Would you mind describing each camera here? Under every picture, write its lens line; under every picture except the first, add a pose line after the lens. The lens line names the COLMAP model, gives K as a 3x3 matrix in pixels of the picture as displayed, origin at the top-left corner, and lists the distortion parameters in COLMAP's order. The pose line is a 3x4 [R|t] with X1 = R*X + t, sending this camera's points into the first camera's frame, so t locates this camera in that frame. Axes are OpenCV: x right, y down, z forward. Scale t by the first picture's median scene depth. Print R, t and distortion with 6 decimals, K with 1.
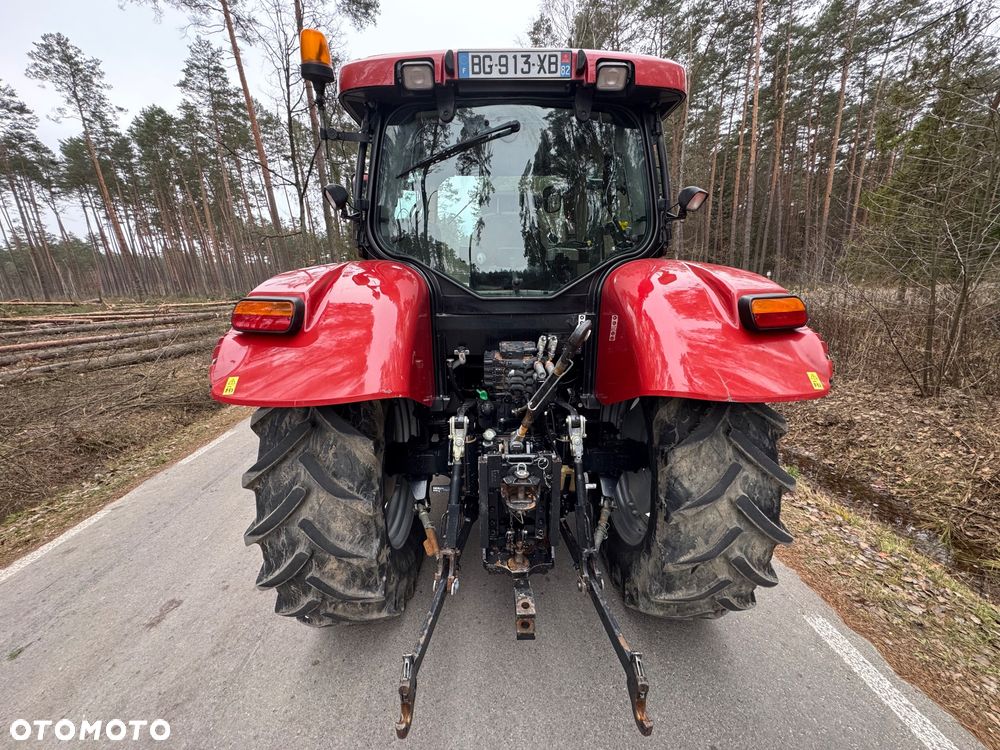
lens RADIAL K [[396.7, 0, 497.8], [0, 396.7, 375.1], [0, 0, 1]] dist [0.000195, 0.000340]
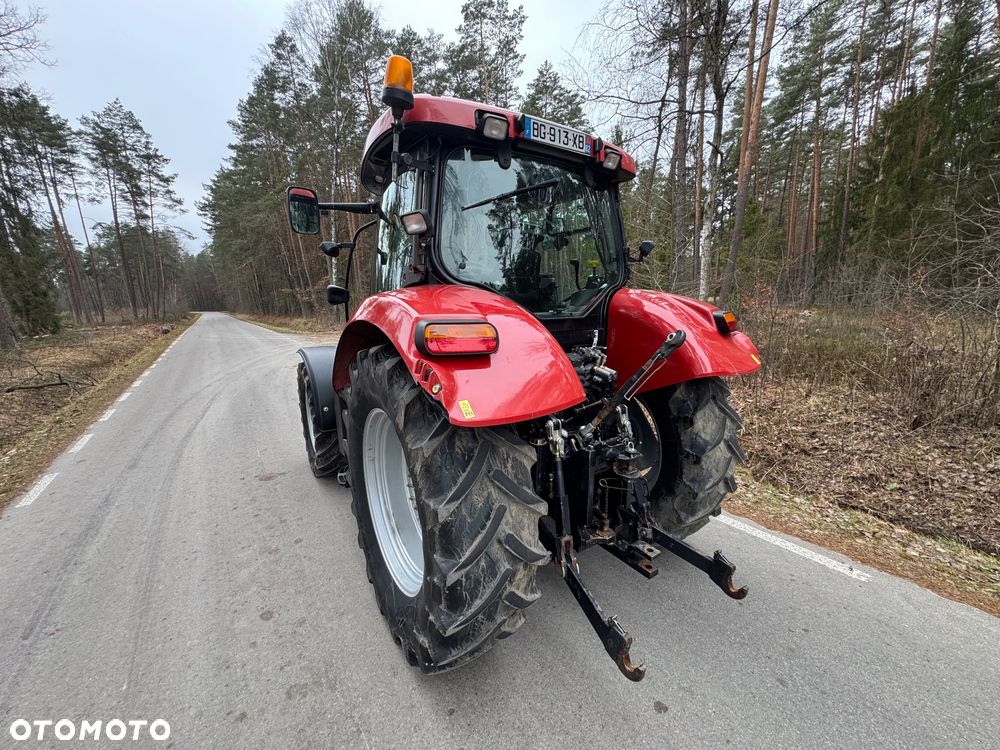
lens RADIAL K [[396.7, 0, 501.5], [0, 396.7, 374.6], [0, 0, 1]] dist [0.000195, 0.000340]
pose [[0.842427, -0.096315, 0.530133, -0.860208], [0.131741, 0.990850, -0.029329, -0.012521], [-0.522457, 0.094547, 0.847407, 0.090434]]
